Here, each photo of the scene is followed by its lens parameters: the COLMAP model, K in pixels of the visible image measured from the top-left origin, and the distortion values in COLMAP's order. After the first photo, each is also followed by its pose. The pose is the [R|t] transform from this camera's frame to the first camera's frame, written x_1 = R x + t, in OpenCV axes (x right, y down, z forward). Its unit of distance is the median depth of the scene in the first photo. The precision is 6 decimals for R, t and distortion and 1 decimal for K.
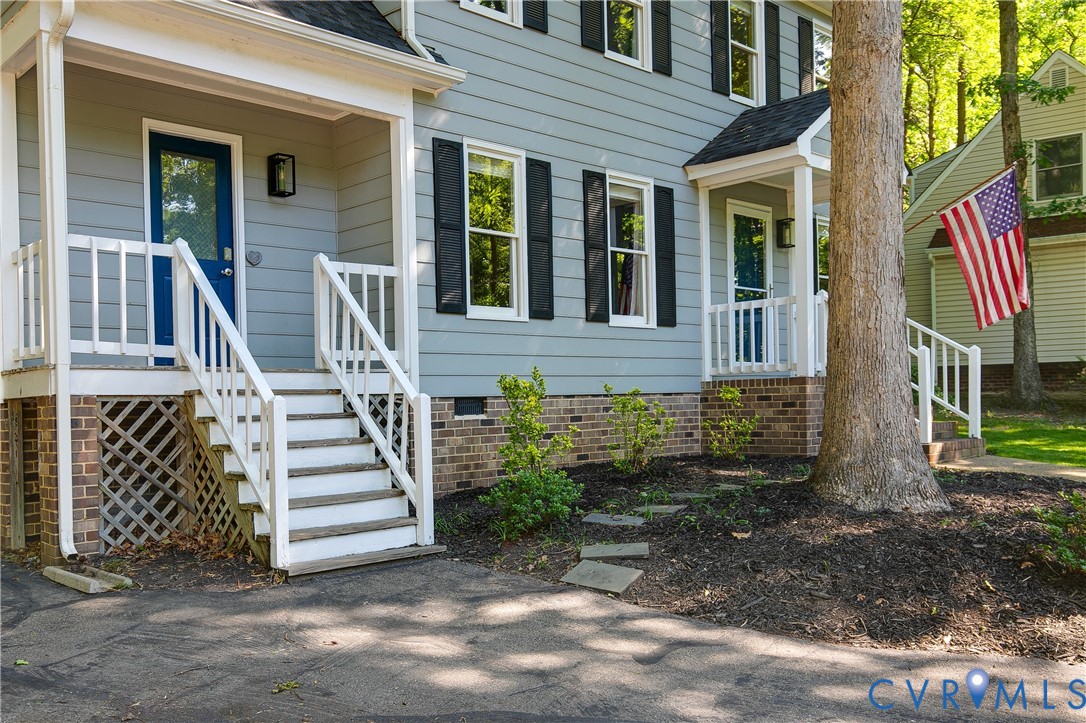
lens RADIAL K [[1077.1, 0, 542.2], [0, 1077.1, 411.9], [0, 0, 1]] dist [0.008677, 0.007023]
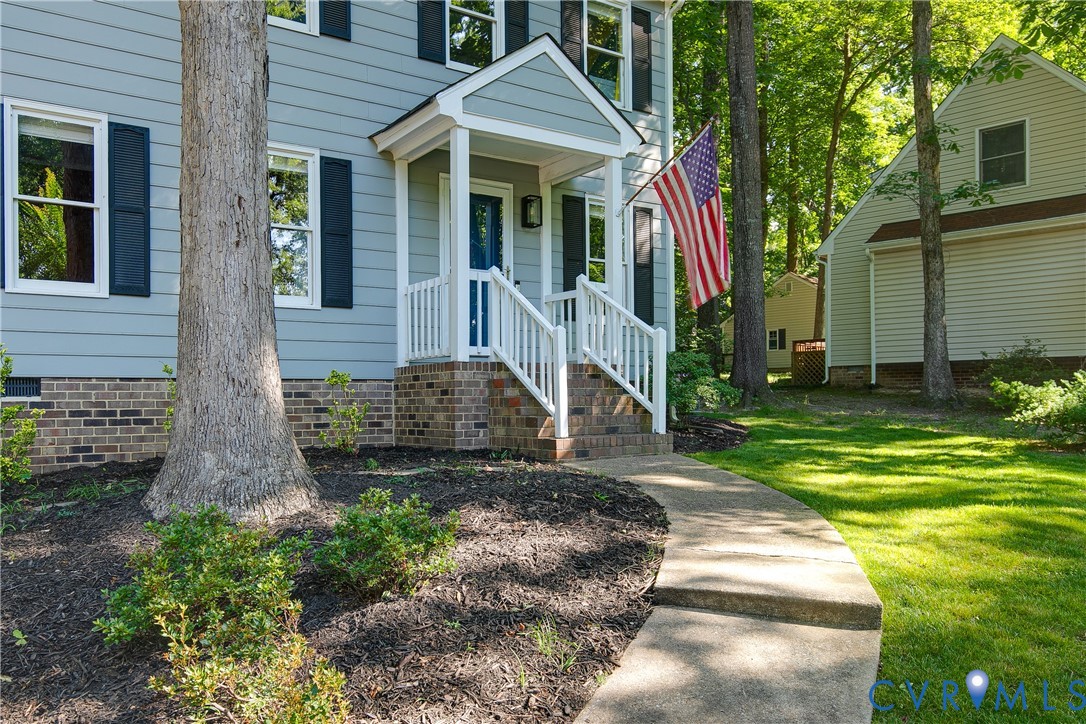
lens RADIAL K [[932.3, 0, 545.2], [0, 932.3, 401.4], [0, 0, 1]] dist [-0.006839, 0.001425]
pose [[0.985953, 0.013677, -0.166465, 0.422632], [-0.014957, 0.999867, -0.006438, 0.004311], [0.166354, 0.008838, 0.986026, 0.232670]]
